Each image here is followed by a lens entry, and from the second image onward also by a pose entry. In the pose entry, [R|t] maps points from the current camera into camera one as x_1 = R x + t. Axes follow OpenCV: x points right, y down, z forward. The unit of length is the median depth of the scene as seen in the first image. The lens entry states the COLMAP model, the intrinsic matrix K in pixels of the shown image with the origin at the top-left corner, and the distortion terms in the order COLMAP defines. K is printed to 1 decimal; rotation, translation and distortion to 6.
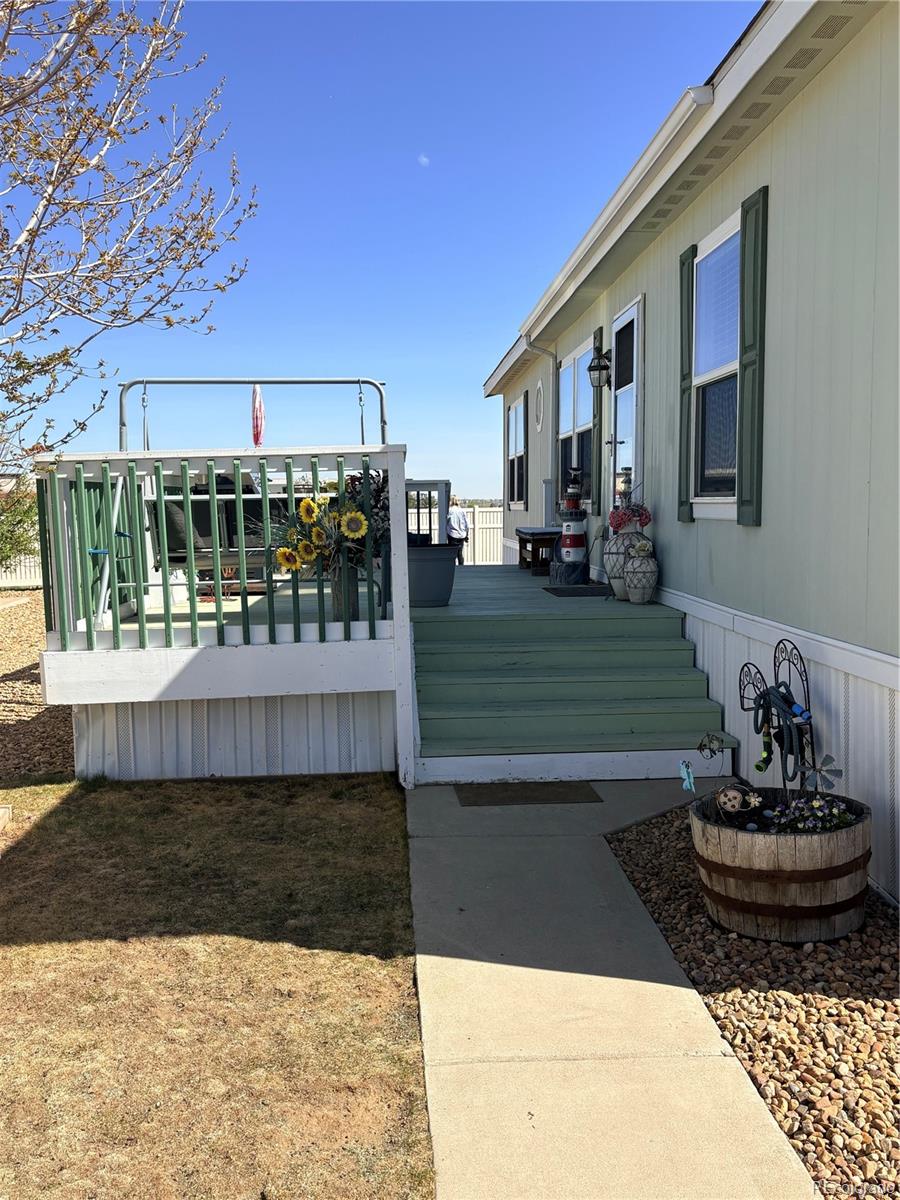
lens RADIAL K [[1073.8, 0, 449.8], [0, 1073.8, 601.8], [0, 0, 1]] dist [0.004422, 0.000368]
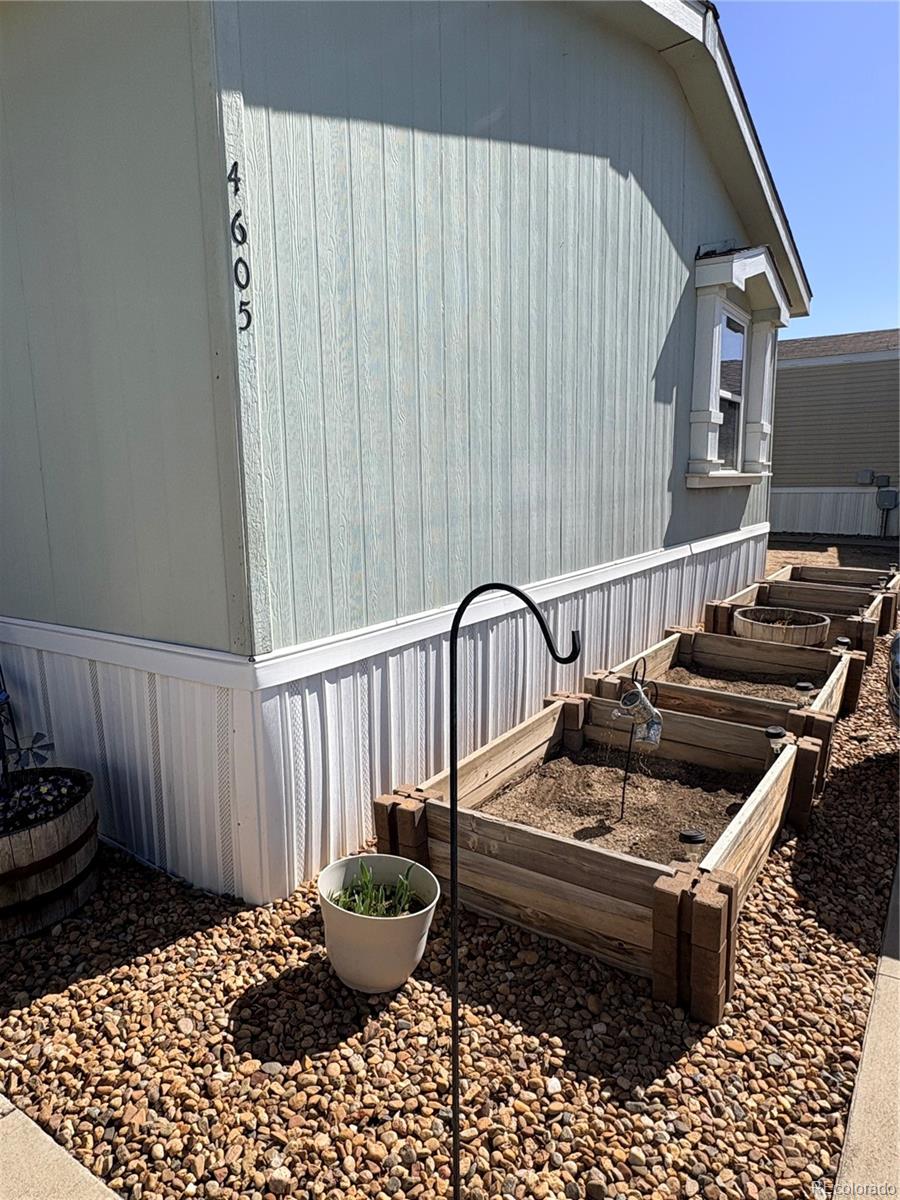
lens RADIAL K [[761.8, 0, 447.3], [0, 761.8, 601.8], [0, 0, 1]] dist [-0.004361, -0.002921]
pose [[0.606232, -0.127314, 0.785031, 0.040555], [0.088232, 0.991776, 0.092707, -0.022544], [-0.790379, 0.013063, 0.612479, 0.317333]]
